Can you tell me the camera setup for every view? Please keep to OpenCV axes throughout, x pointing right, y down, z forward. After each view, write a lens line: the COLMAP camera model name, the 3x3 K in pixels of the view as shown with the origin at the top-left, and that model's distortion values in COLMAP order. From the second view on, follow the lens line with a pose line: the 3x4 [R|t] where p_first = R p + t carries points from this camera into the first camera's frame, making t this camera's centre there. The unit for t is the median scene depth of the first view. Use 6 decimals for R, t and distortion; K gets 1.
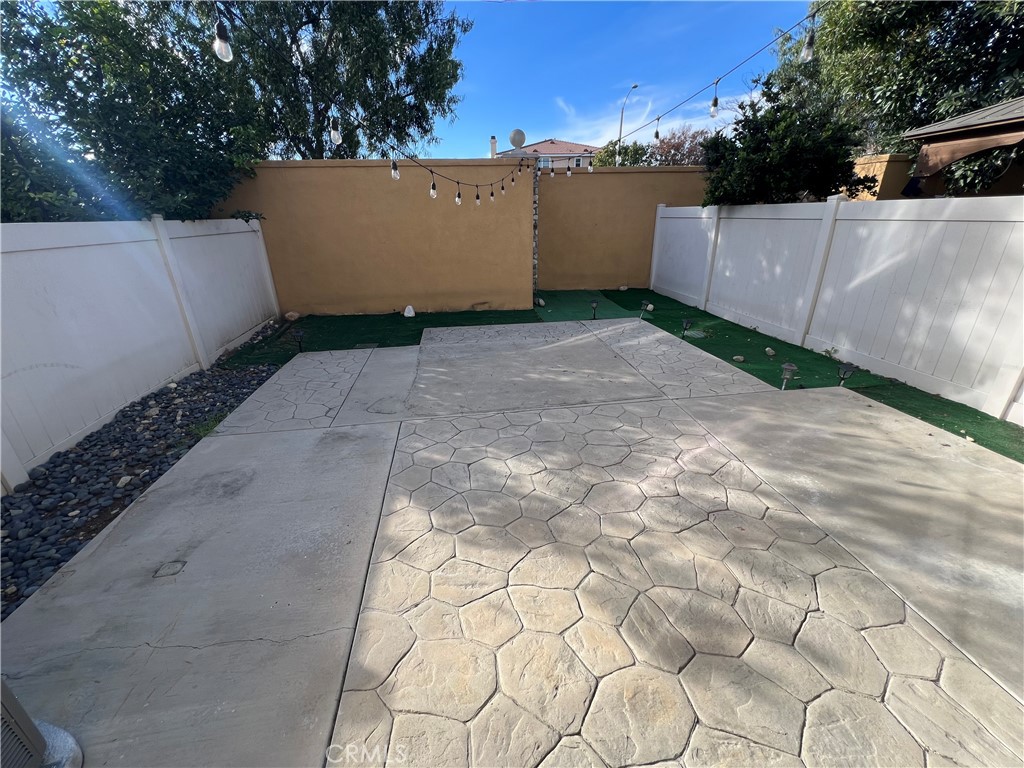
lens RADIAL K [[413.7, 0, 520.2], [0, 413.7, 384.4], [0, 0, 1]] dist [-0.004213, 0.000459]
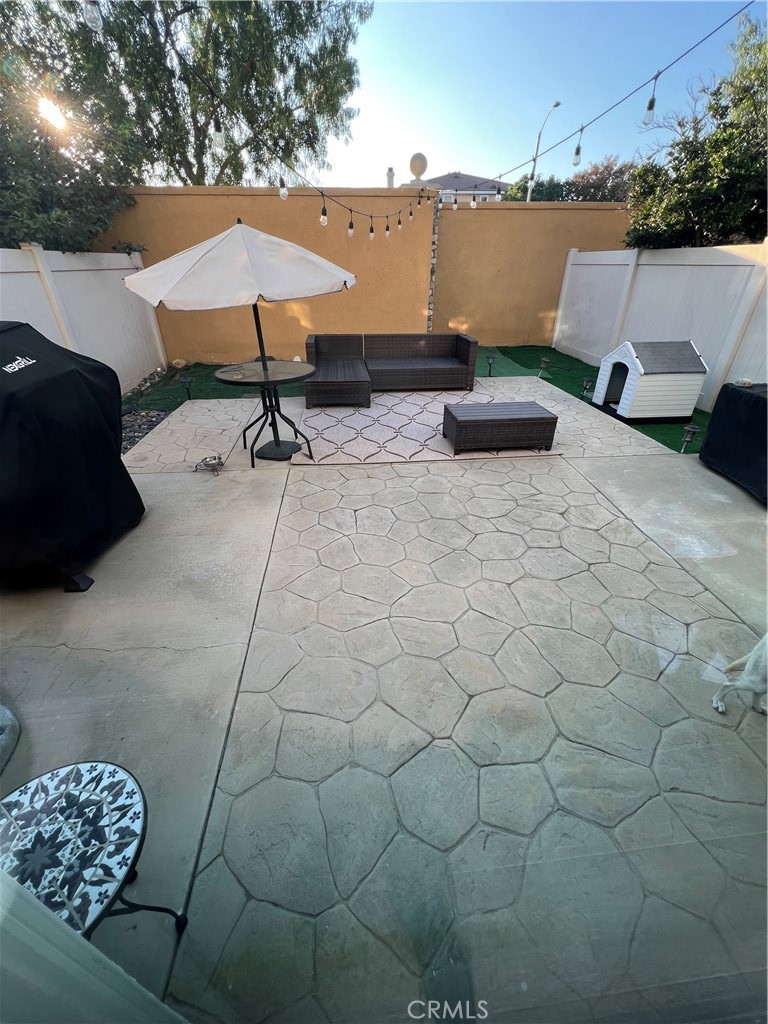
lens RADIAL K [[413.7, 0, 389.0], [0, 413.7, 515.5], [0, 0, 1]] dist [-0.004213, 0.000459]
pose [[0.998201, 0.046938, -0.037309, -0.001408], [-0.040429, 0.986401, 0.159306, 0.018211], [0.044279, -0.157511, 0.986524, -0.001765]]
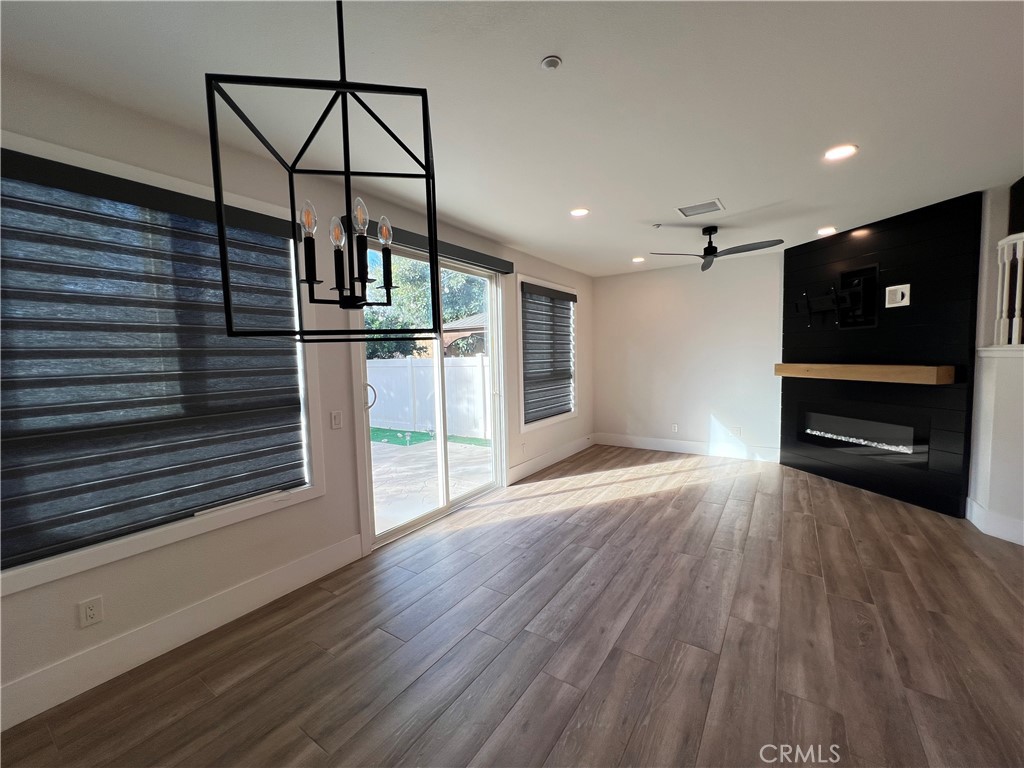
lens RADIAL K [[412.0, 0, 516.0], [0, 412.0, 384.0], [0, 0, 1]] dist [-0.001478, 0.000333]
pose [[0.675524, -0.046191, 0.735890, -0.271824], [0.289931, 0.934281, -0.207504, 0.174022], [-0.677944, 0.353532, 0.644521, -0.440759]]
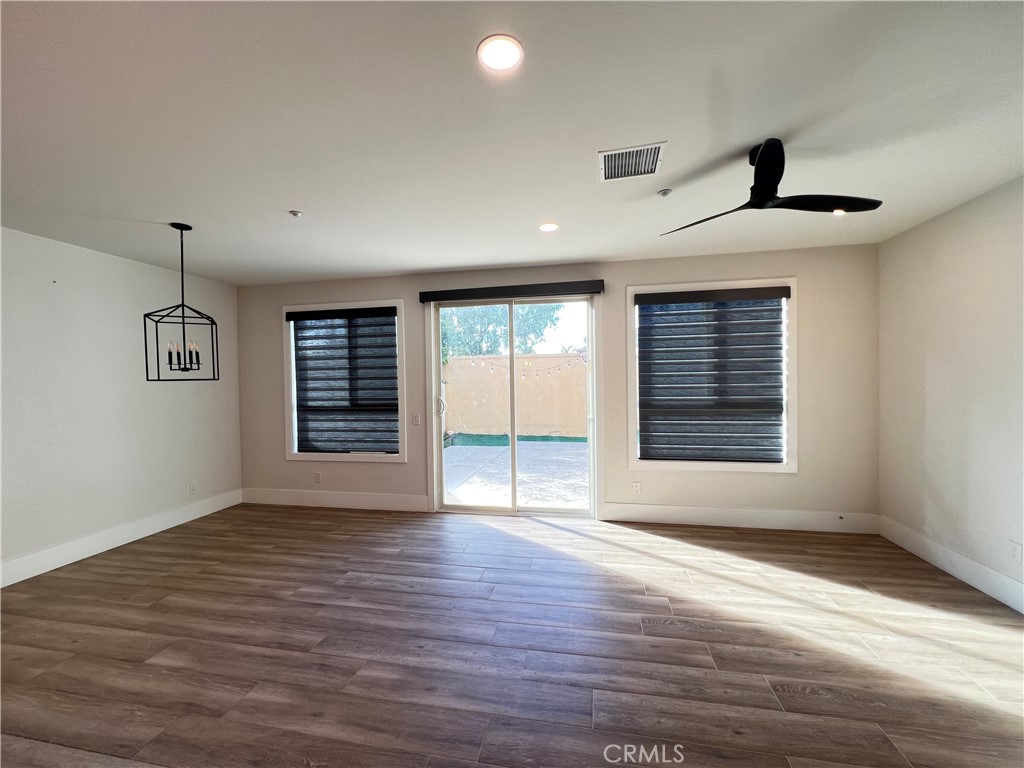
lens RADIAL K [[412.0, 0, 513.7], [0, 412.0, 383.8], [0, 0, 1]] dist [-0.001478, 0.000333]
pose [[0.939782, 0.010106, -0.341625, 0.344723], [-0.133530, 0.930973, -0.339791, 0.227812], [0.314610, 0.364947, 0.876262, -0.614457]]
